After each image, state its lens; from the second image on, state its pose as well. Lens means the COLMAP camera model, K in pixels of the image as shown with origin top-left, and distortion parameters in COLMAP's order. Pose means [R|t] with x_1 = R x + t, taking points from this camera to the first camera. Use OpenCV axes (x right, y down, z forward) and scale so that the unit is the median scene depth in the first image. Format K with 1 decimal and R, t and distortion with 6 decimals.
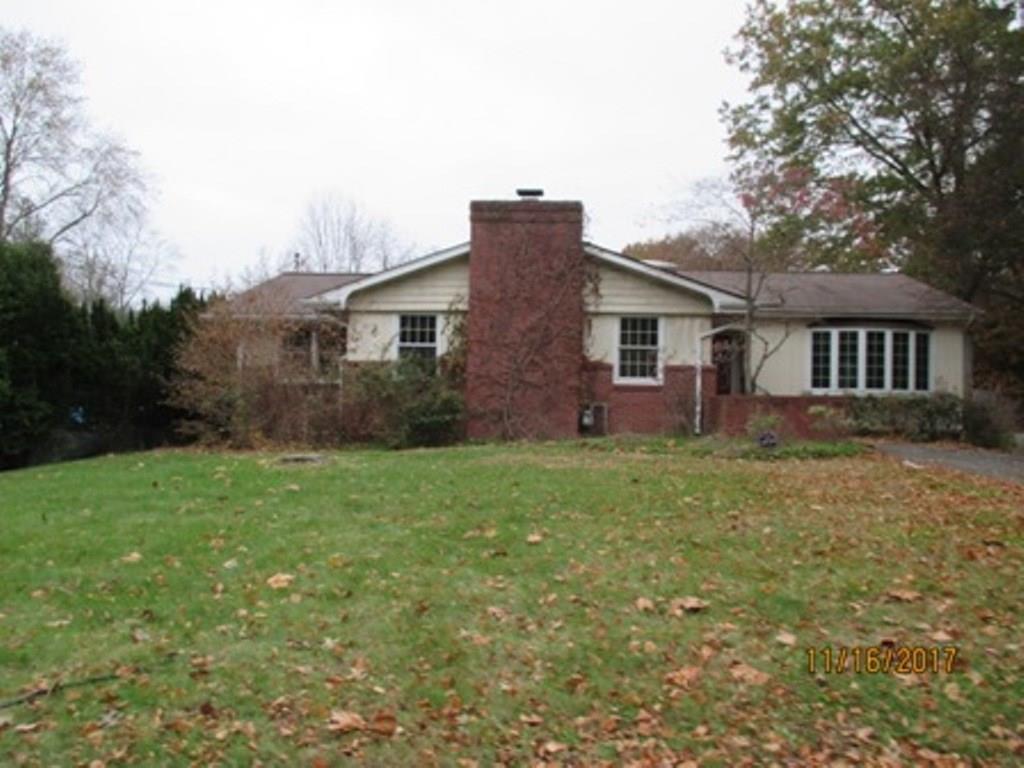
lens RADIAL K [[790.6, 0, 512.0], [0, 790.6, 384.0], [0, 0, 1]] dist [-0.029530, -0.000534]
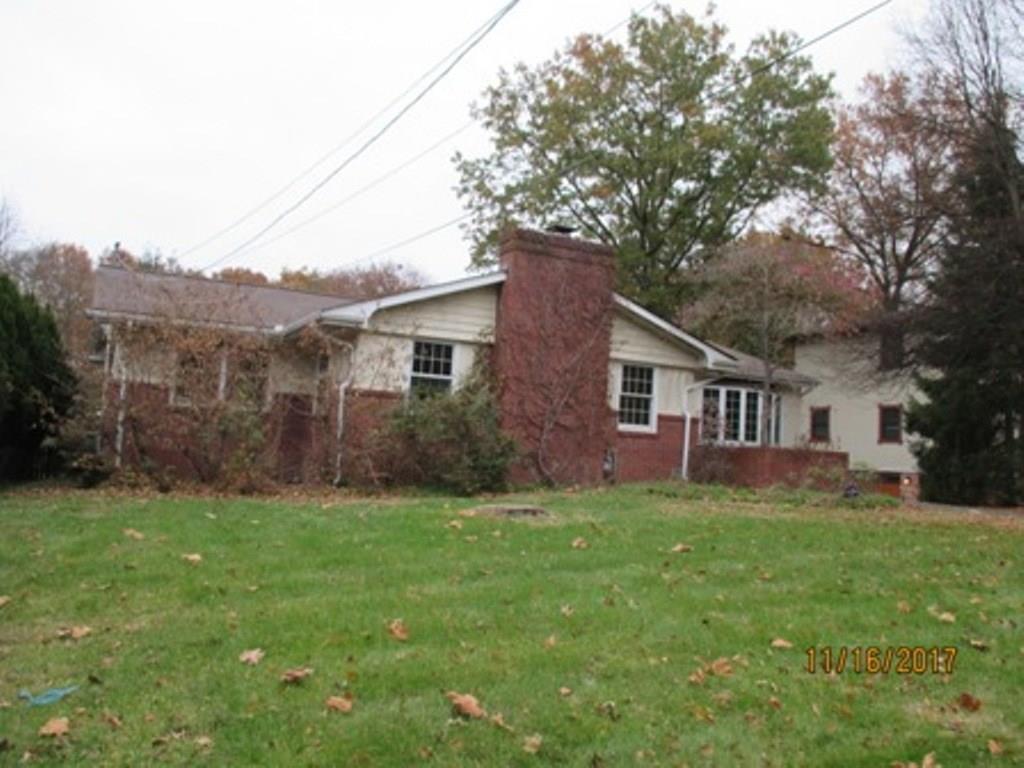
lens RADIAL K [[790.6, 0, 512.0], [0, 790.6, 384.0], [0, 0, 1]] dist [-0.029530, -0.000534]
pose [[0.865732, 0.070399, 0.495532, -0.487555], [-0.051031, 0.997315, -0.052532, 0.001271], [-0.497899, 0.020191, 0.867000, 0.188939]]
